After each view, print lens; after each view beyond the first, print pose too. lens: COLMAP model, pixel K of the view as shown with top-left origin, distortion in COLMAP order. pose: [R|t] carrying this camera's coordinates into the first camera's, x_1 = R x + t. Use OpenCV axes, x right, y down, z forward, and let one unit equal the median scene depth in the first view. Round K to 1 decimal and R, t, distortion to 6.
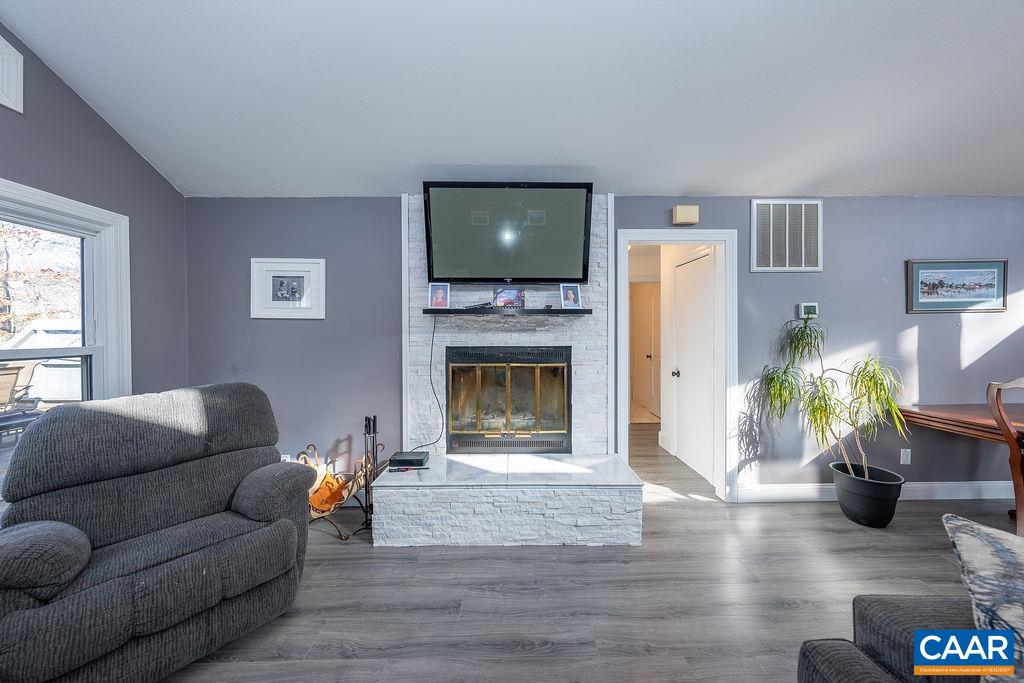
lens RADIAL K [[345.4, 0, 513.4], [0, 345.4, 339.2], [0, 0, 1]] dist [-0.001573, -0.000178]
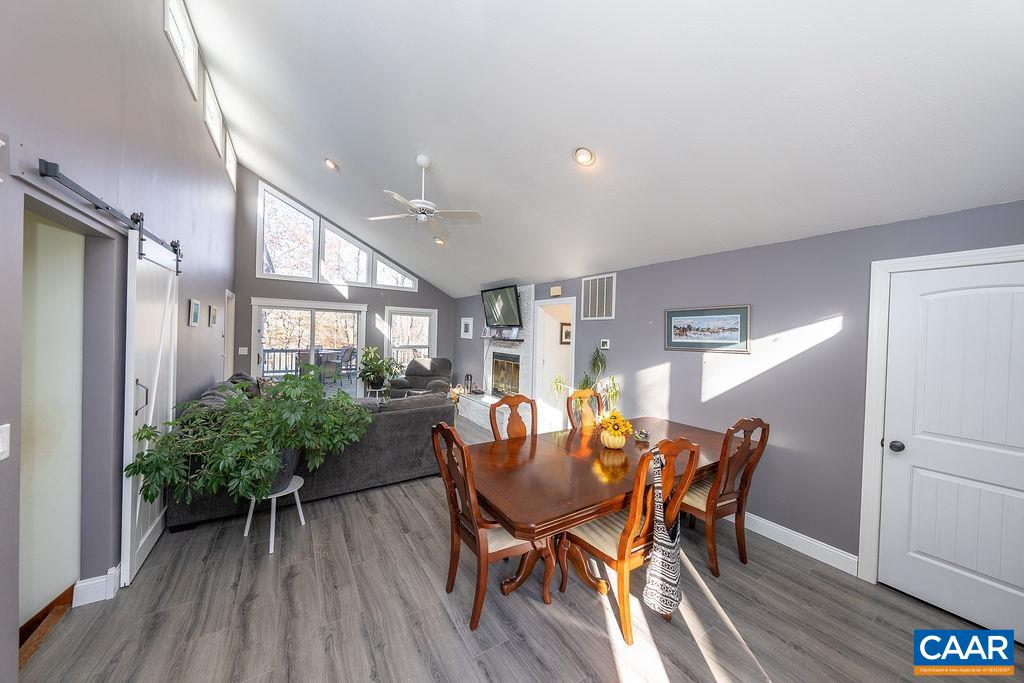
lens RADIAL K [[345.4, 0, 508.8], [0, 345.4, 337.2], [0, 0, 1]] dist [-0.001573, -0.000178]
pose [[0.522120, 0.029265, -0.852370, 1.970230], [-0.032183, 0.999375, 0.014598, -0.124281], [0.852264, 0.019810, 0.522736, -0.207989]]
